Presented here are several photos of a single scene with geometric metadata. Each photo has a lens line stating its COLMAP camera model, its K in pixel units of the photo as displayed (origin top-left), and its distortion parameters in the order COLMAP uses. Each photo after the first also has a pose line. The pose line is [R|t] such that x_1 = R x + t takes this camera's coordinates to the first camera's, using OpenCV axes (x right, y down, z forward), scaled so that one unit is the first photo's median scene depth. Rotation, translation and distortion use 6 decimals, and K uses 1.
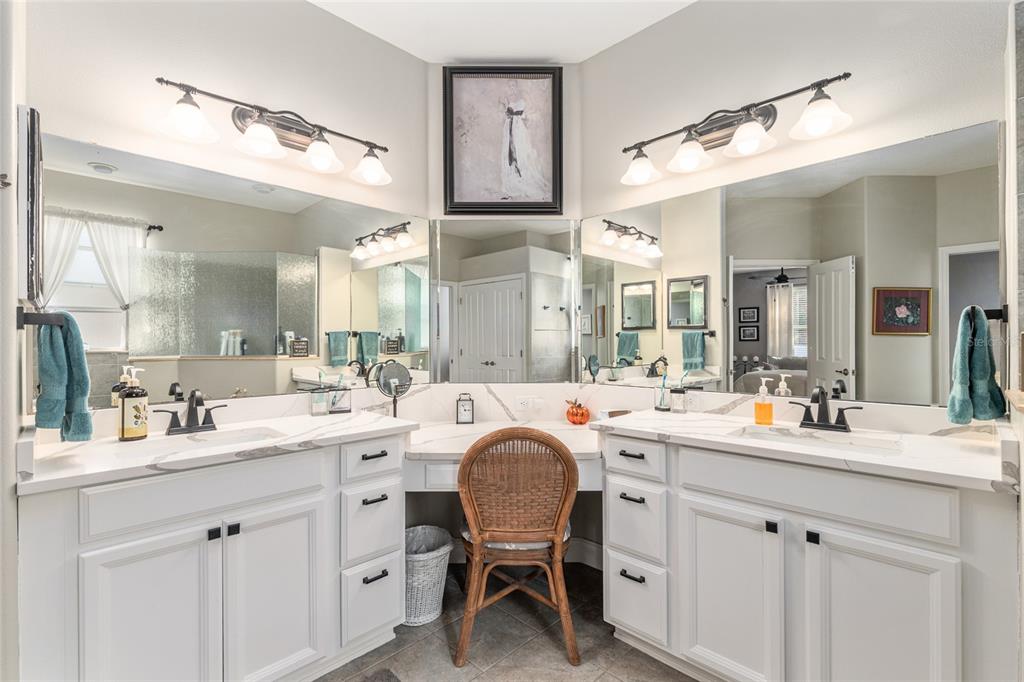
lens RADIAL K [[461.5, 0, 511.8], [0, 461.5, 342.0], [0, 0, 1]] dist [-0.007976, 0.000377]
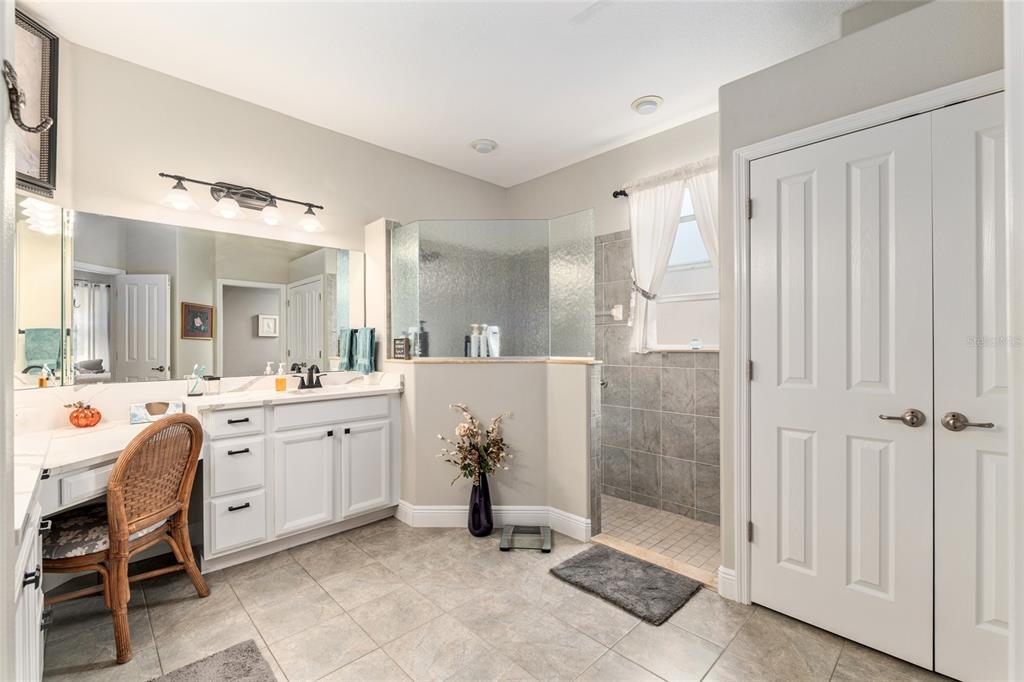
lens RADIAL K [[440.1, 0, 505.2], [0, 440.1, 343.6], [0, 0, 1]] dist [-0.003437, -0.000170]
pose [[0.023837, 0.004483, 0.999706, -0.996544], [0.002982, 0.999985, -0.004555, 0.015617], [-0.999711, 0.003090, 0.023823, 0.141969]]
